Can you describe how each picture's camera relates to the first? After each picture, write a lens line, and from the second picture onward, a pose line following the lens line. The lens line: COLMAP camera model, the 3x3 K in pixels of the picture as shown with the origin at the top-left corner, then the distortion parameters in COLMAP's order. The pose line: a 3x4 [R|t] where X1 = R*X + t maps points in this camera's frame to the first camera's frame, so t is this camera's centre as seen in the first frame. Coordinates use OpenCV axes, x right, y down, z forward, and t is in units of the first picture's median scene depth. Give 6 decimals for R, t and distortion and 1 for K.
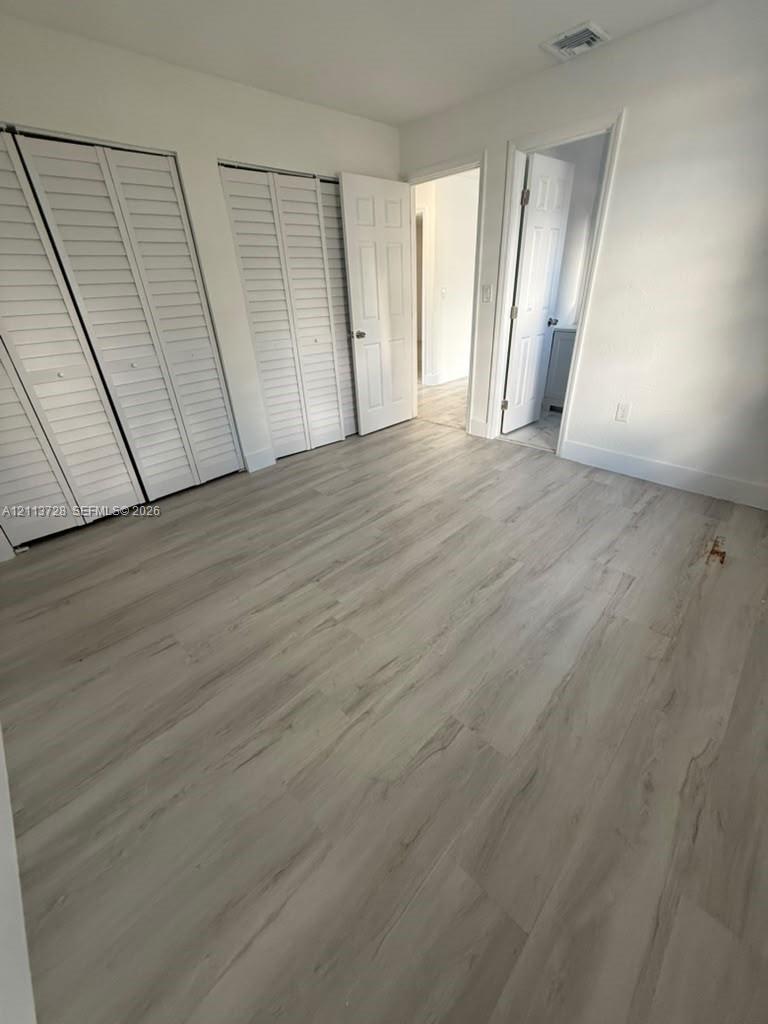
lens RADIAL K [[407.8, 0, 385.0], [0, 407.8, 512.2], [0, 0, 1]] dist [-0.000282, -0.000279]
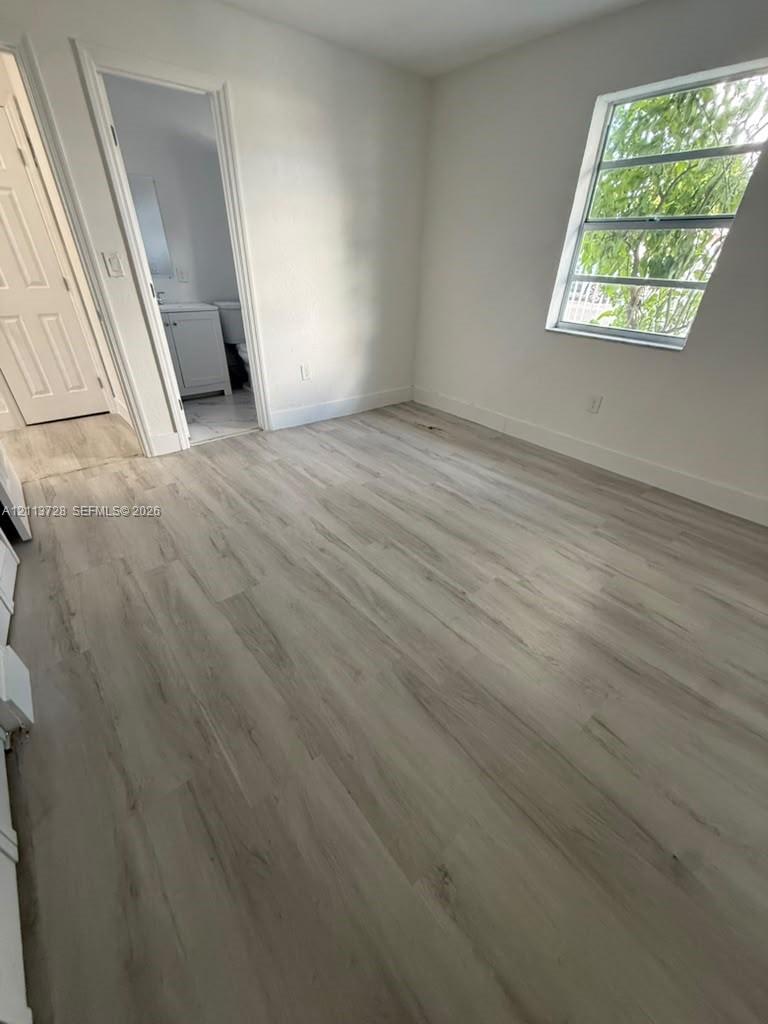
lens RADIAL K [[407.8, 0, 388.7], [0, 407.8, 509.4], [0, 0, 1]] dist [-0.000282, -0.000279]
pose [[0.080600, -0.489757, 0.868125, -0.621732], [0.462142, 0.790047, 0.402802, -0.295954], [-0.883135, 0.368731, 0.290016, 0.592356]]
